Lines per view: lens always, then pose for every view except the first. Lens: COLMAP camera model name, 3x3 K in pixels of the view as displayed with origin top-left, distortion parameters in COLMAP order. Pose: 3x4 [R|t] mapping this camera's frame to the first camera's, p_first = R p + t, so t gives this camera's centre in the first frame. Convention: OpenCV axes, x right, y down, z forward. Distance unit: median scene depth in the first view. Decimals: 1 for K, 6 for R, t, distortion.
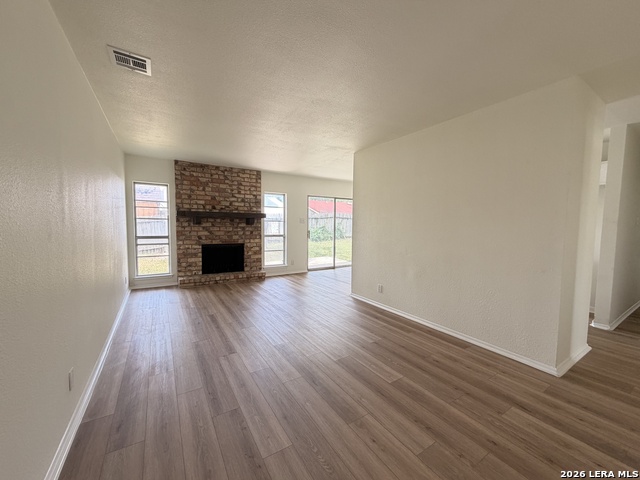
lens RADIAL K [[256.9, 0, 320.0], [0, 256.9, 240.0], [0, 0, 1]] dist [0.000963, 0.000168]
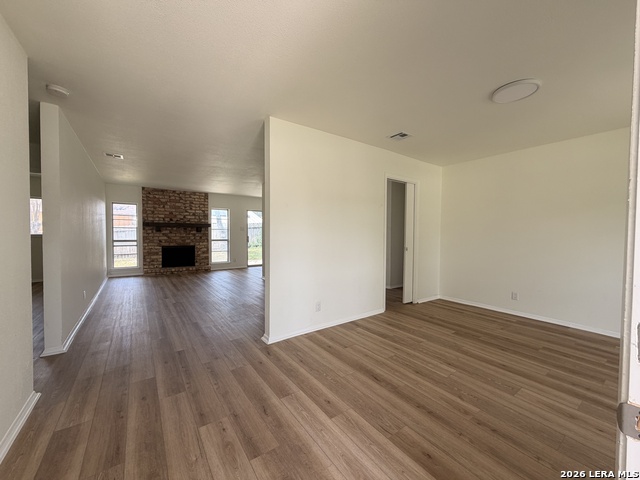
lens RADIAL K [[256.9, 0, 320.0], [0, 256.9, 240.0], [0, 0, 1]] dist [0.000963, 0.000168]
pose [[0.998197, -0.005647, 0.059749, 0.315876], [0.007772, 0.999343, -0.035394, 0.040829], [-0.059510, 0.035795, 0.997586, -0.448113]]
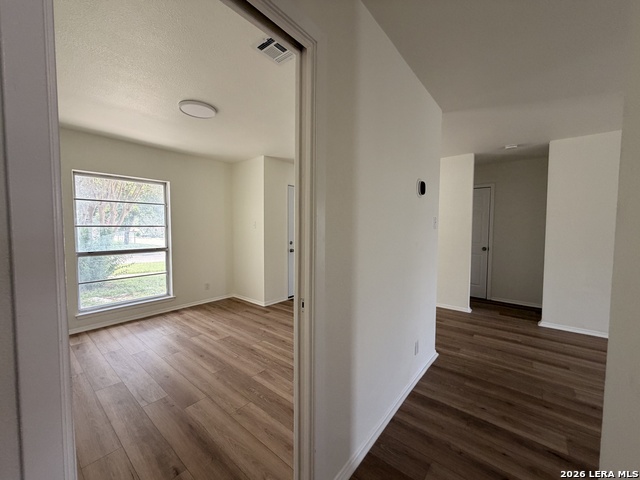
lens RADIAL K [[256.9, 0, 320.0], [0, 256.9, 240.0], [0, 0, 1]] dist [0.000963, 0.000168]
pose [[-0.948034, 0.000780, -0.318168, 0.599933], [-0.035210, 0.993598, 0.107349, -0.035240], [0.316215, 0.112973, -0.941937, 0.490279]]
